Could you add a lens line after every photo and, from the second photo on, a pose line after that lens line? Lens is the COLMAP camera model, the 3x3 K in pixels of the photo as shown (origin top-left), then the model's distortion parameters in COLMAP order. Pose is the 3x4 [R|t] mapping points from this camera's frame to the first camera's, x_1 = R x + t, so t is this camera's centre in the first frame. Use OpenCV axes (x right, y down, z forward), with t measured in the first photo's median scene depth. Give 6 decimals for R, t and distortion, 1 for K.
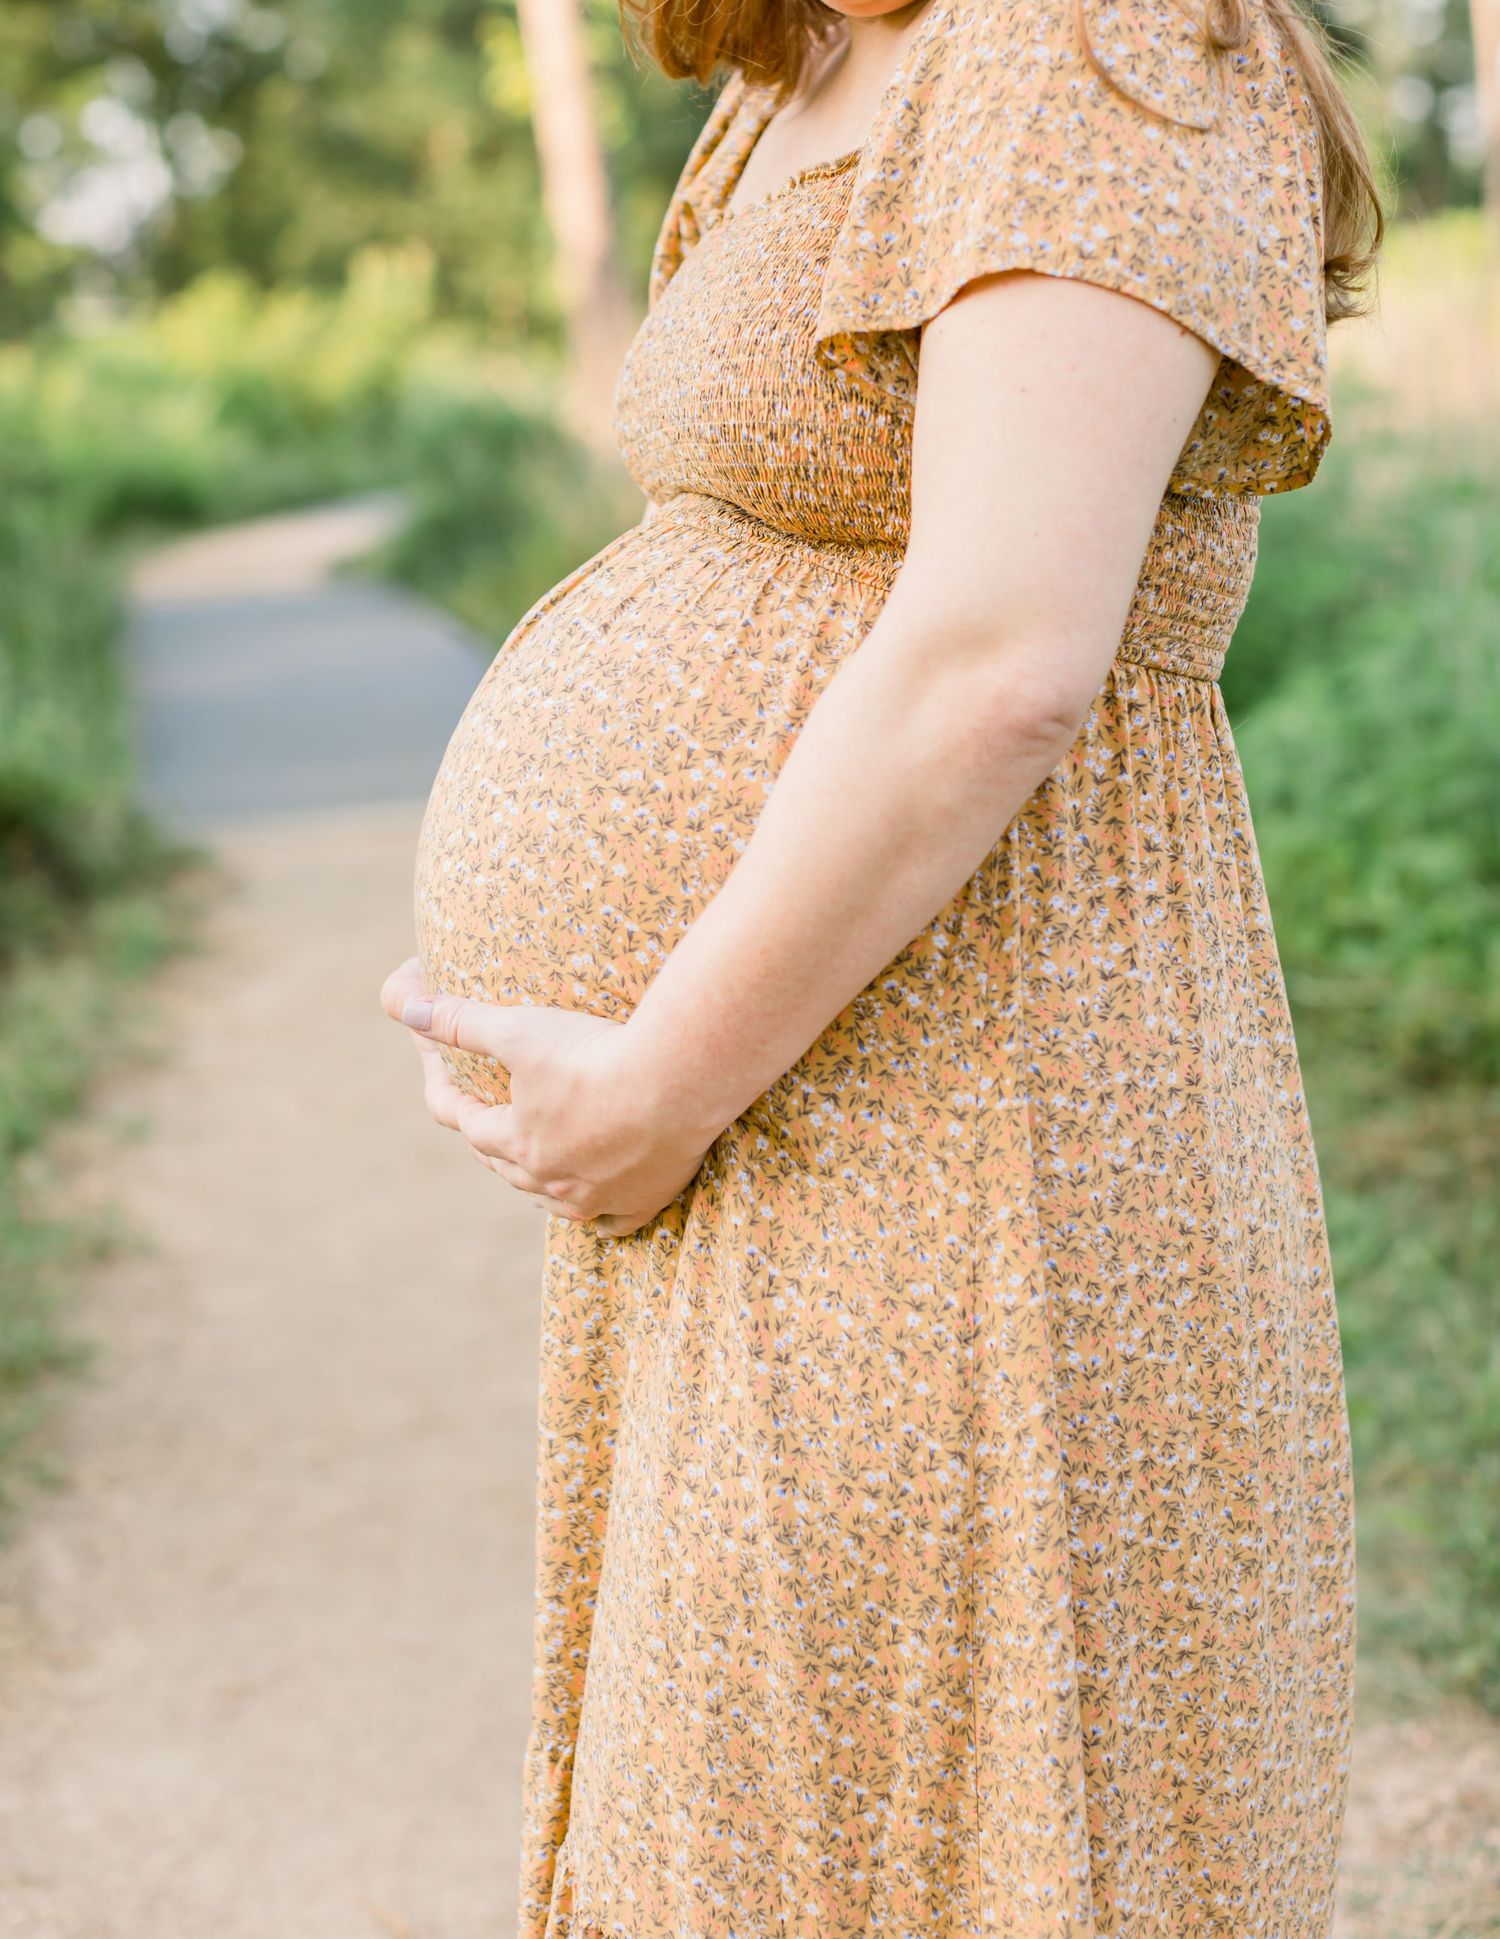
lens RADIAL K [[2842.8, 0, 750.1], [0, 2842.8, 969.5], [0, 0, 1]] dist [-0.003819, -0.003396]
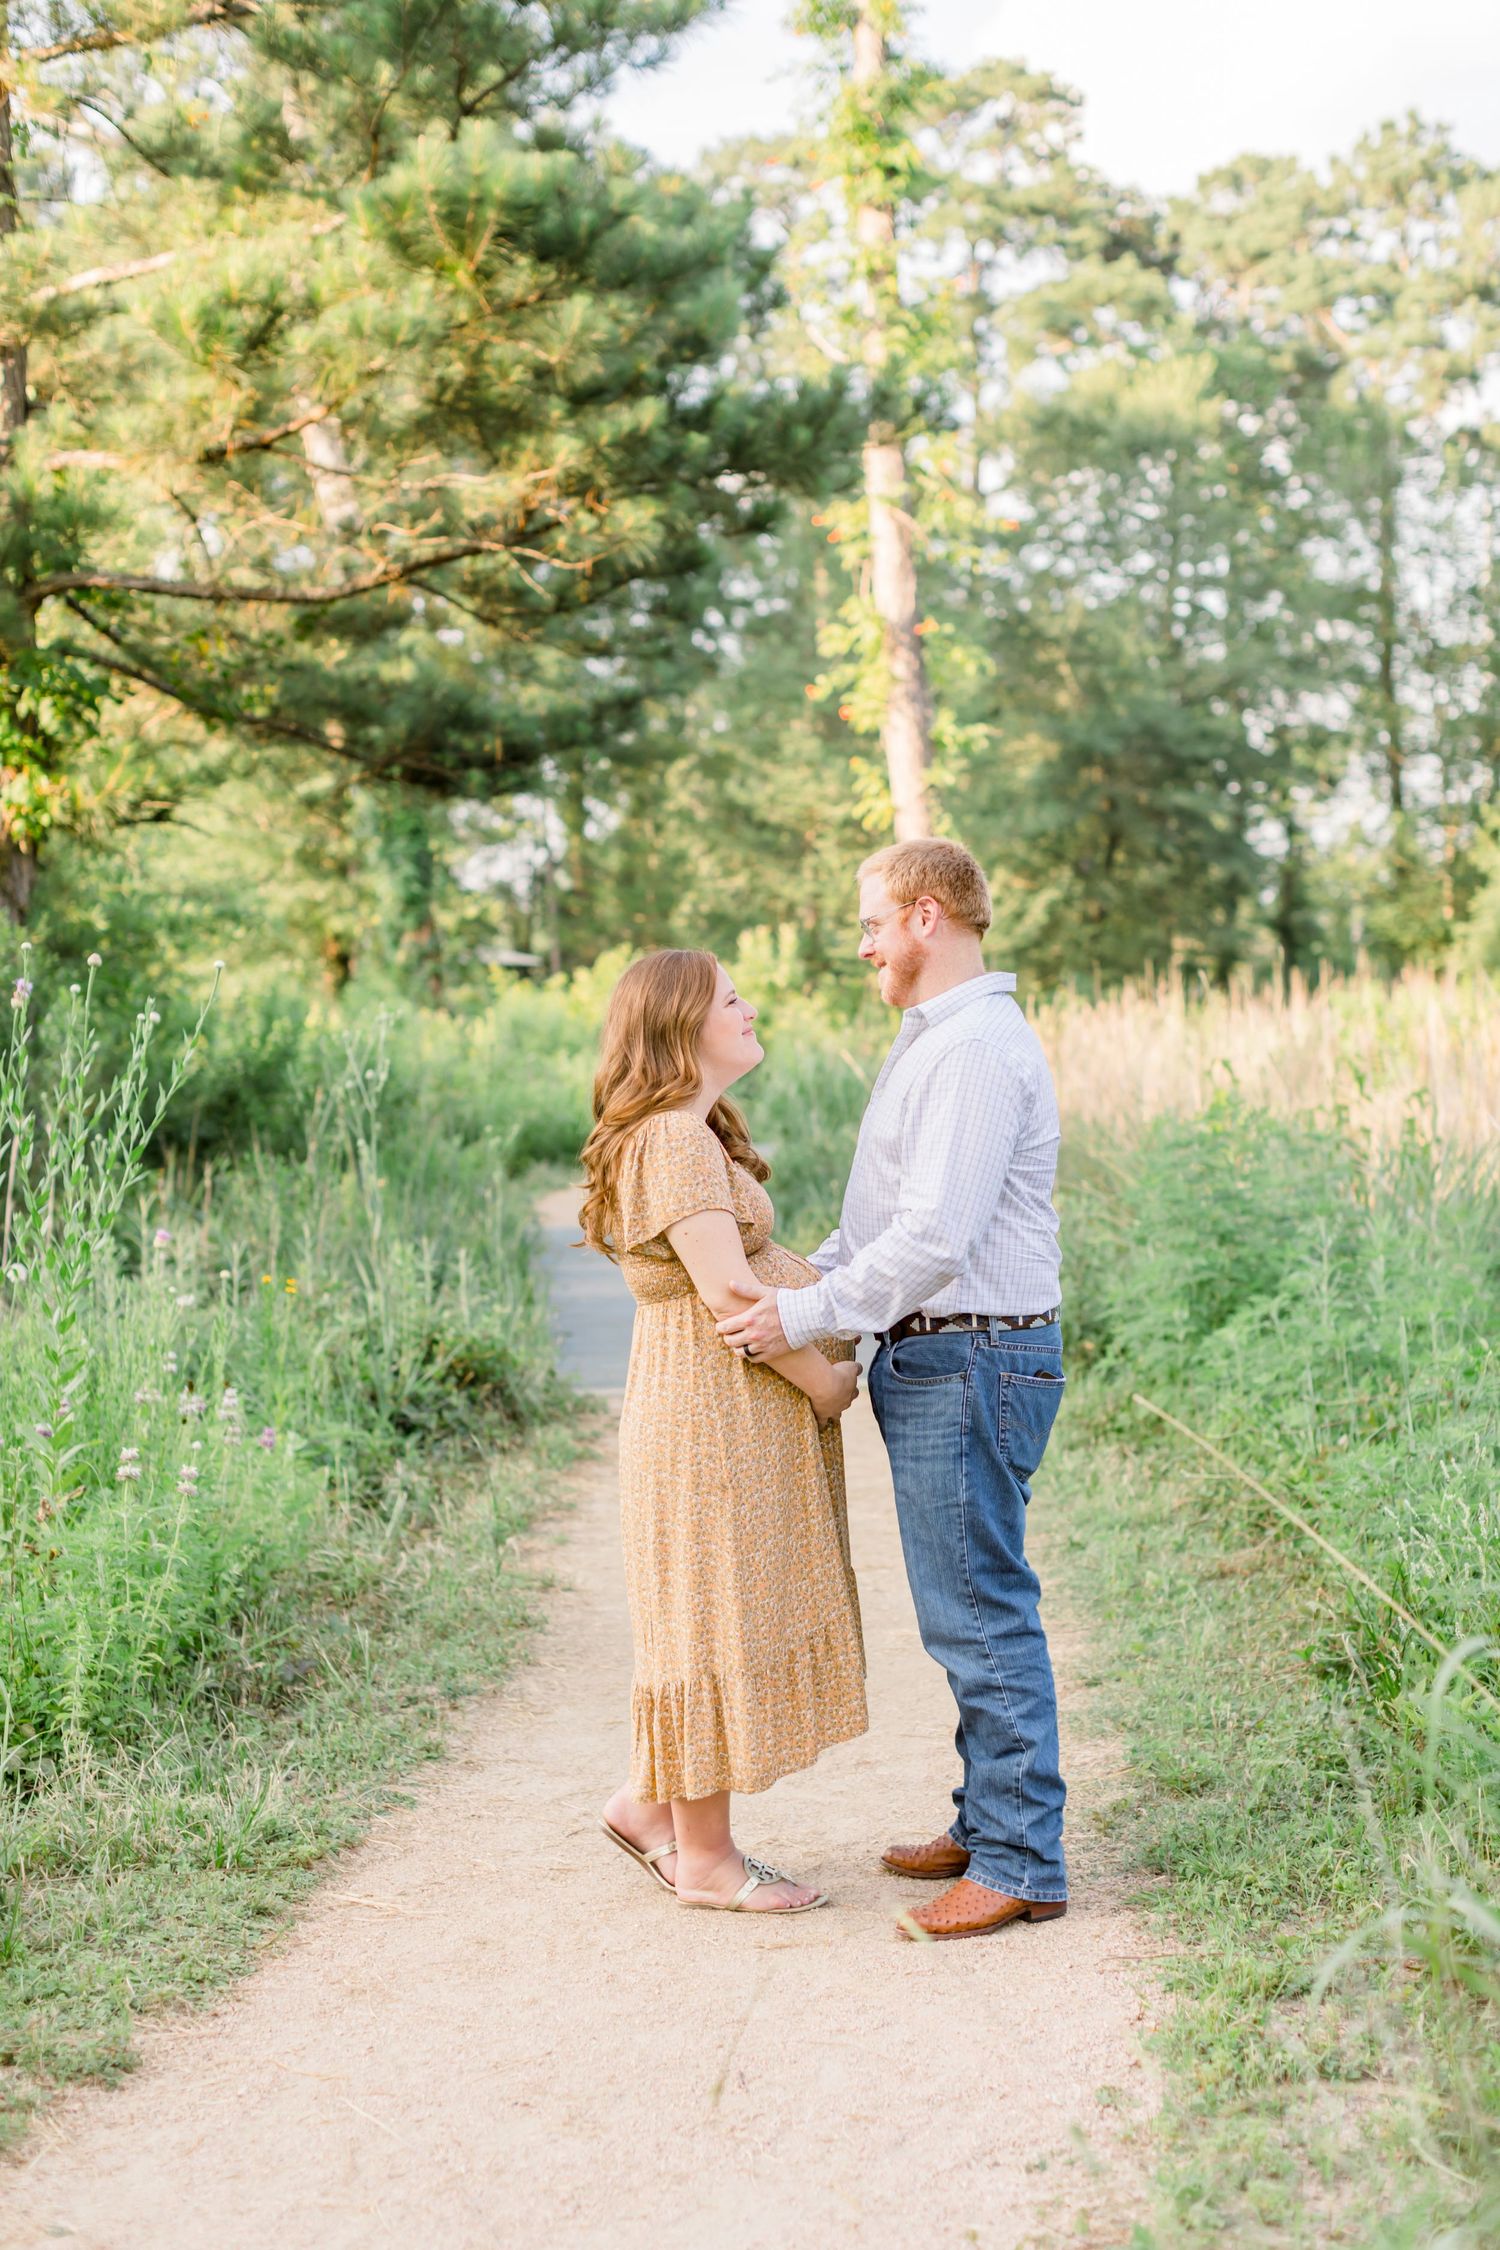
lens RADIAL K [[3251.0, 0, 749.1], [0, 3251.0, 1124.2], [0, 0, 1]] dist [0.020575, 0.041456]
pose [[0.990573, 0.034174, -0.132656, 0.048675], [-0.055001, 0.986119, -0.156664, 0.034708], [0.125461, 0.162483, 0.978703, -0.308958]]
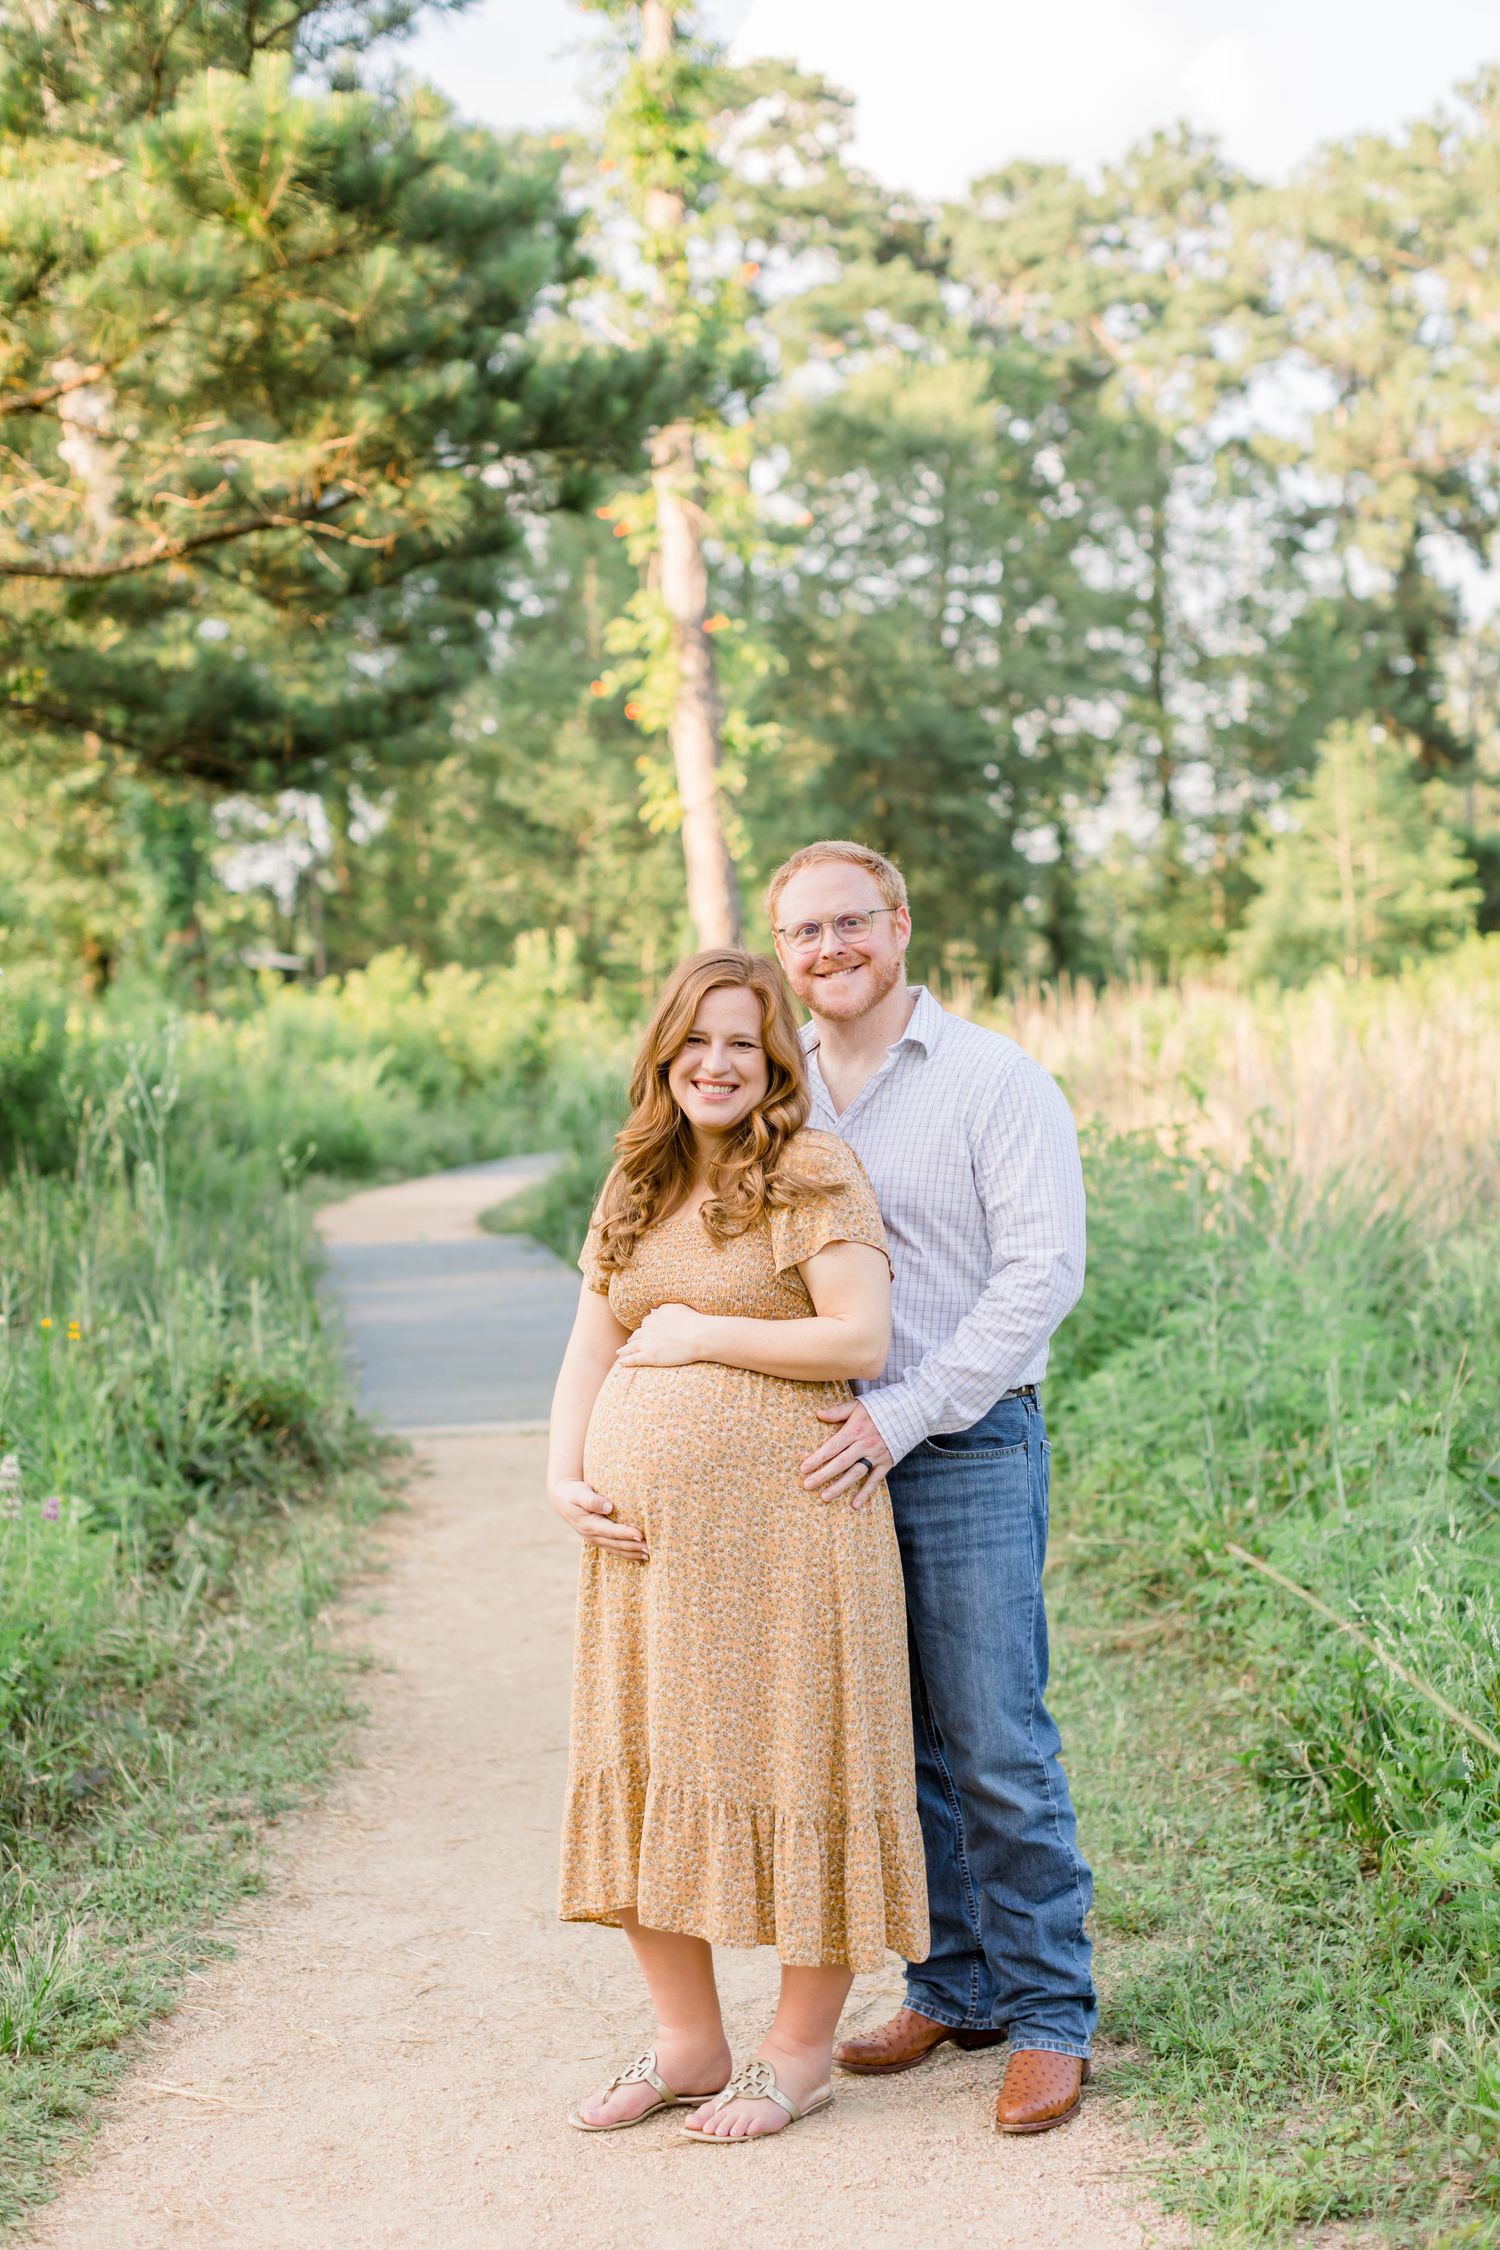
lens RADIAL K [[3174.5, 0, 737.9], [0, 3174.5, 1128.2], [0, 0, 1]] dist [0.030414, 0.008005]
pose [[0.997777, 0.036681, -0.055633, 0.023394], [-0.045120, 0.986254, -0.158958, 0.020139], [0.049038, 0.161115, 0.985717, -0.244017]]
